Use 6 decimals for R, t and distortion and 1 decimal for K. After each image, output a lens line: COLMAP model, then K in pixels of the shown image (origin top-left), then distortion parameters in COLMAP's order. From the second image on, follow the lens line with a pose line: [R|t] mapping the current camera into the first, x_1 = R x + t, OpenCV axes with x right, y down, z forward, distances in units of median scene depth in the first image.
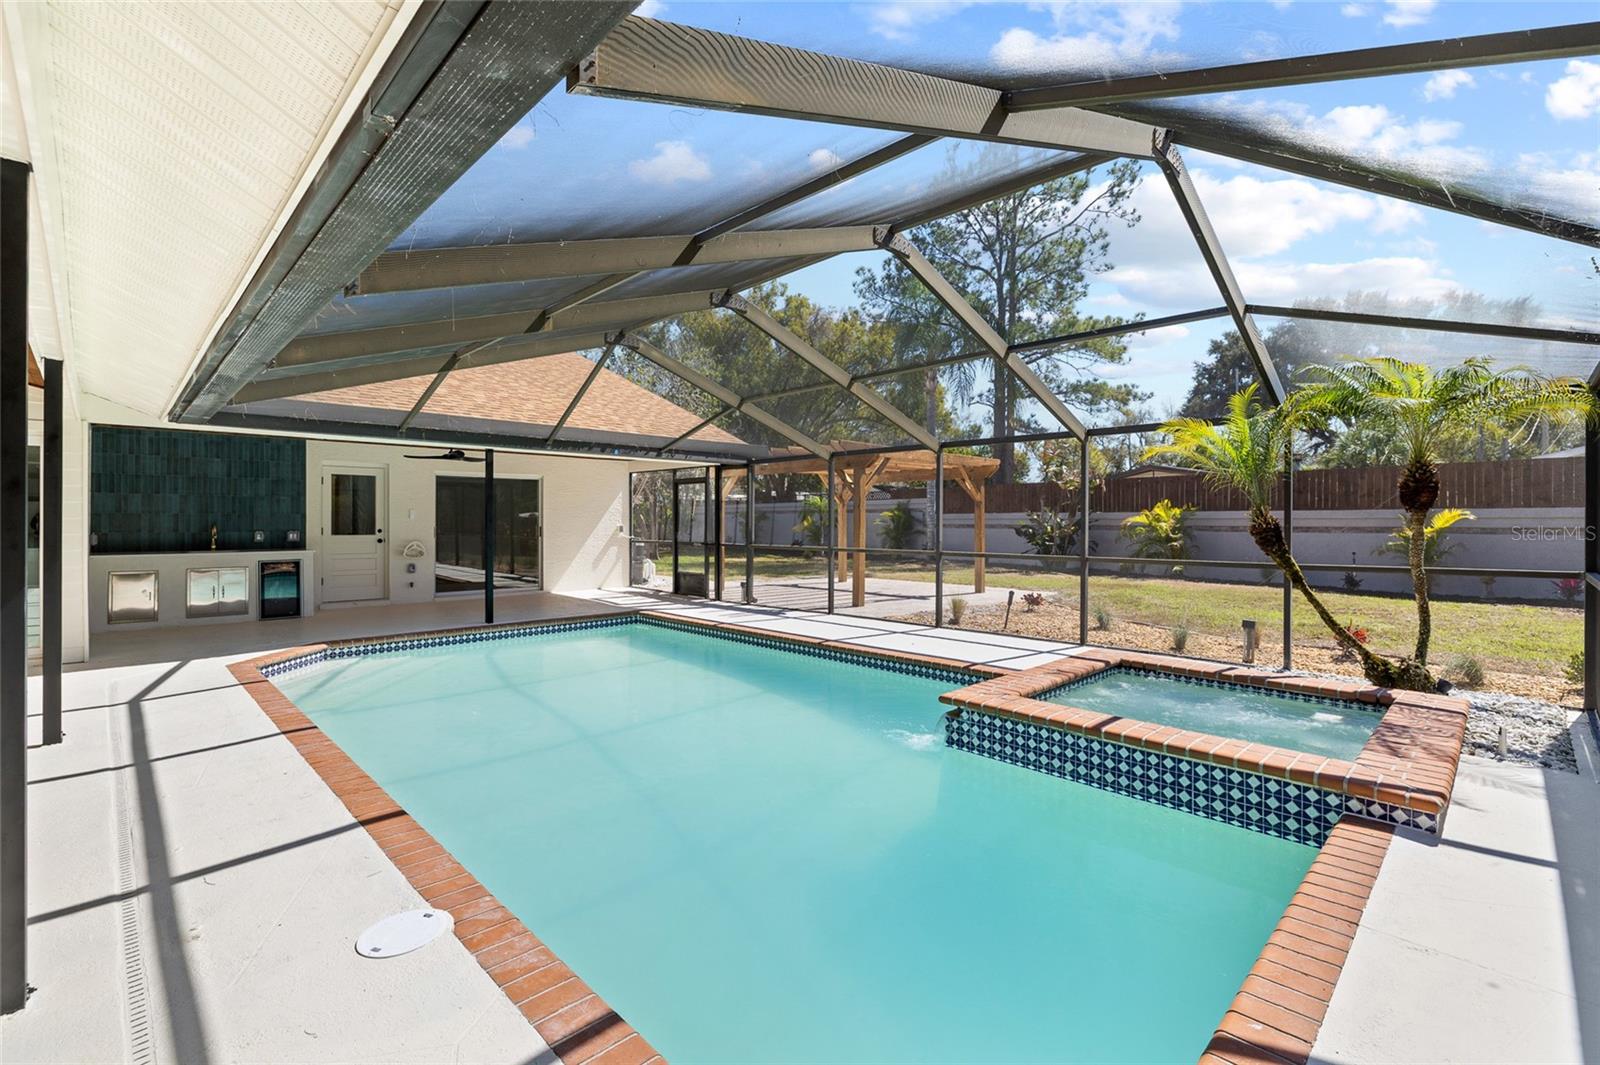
lens RADIAL K [[716.7, 0, 795.3], [0, 716.7, 520.1], [0, 0, 1]] dist [-0.006954, 0.001158]
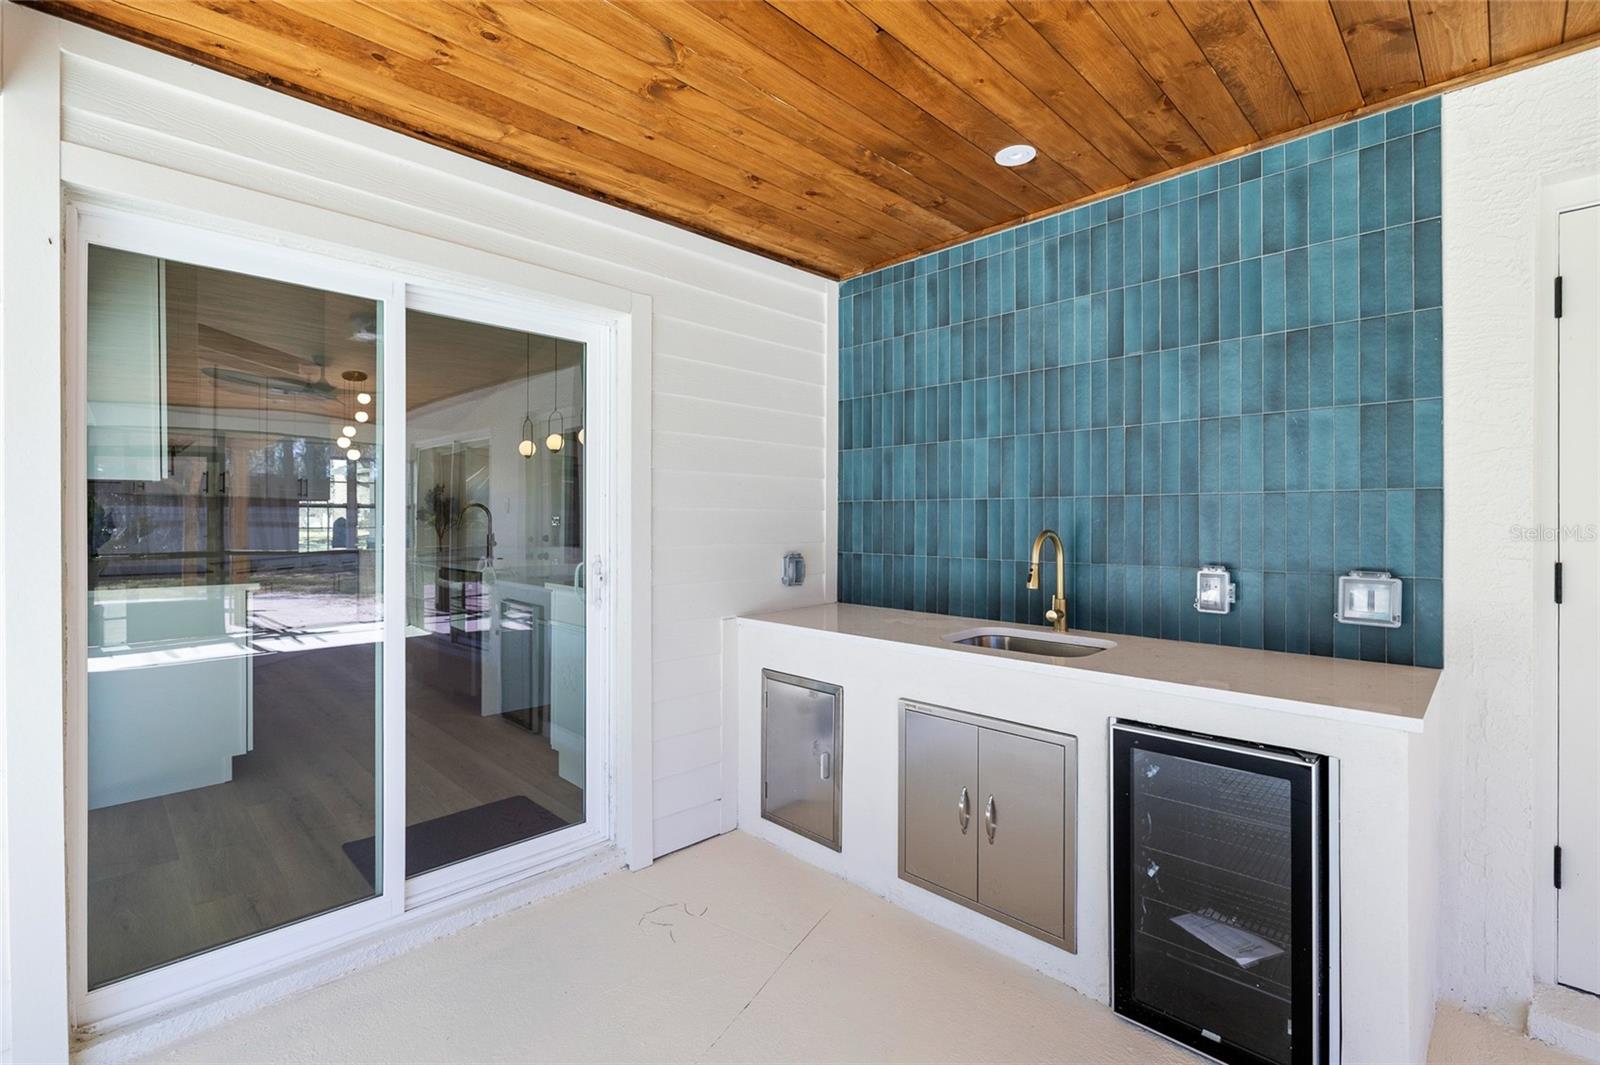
lens RADIAL K [[716.7, 0, 816.8], [0, 716.7, 523.1], [0, 0, 1]] dist [-0.006954, 0.001158]
pose [[0.021171, 0.003185, -0.999771, -0.555175], [0.000887, 0.999994, 0.003205, 0.000459], [0.999775, -0.000955, 0.021168, 0.923406]]
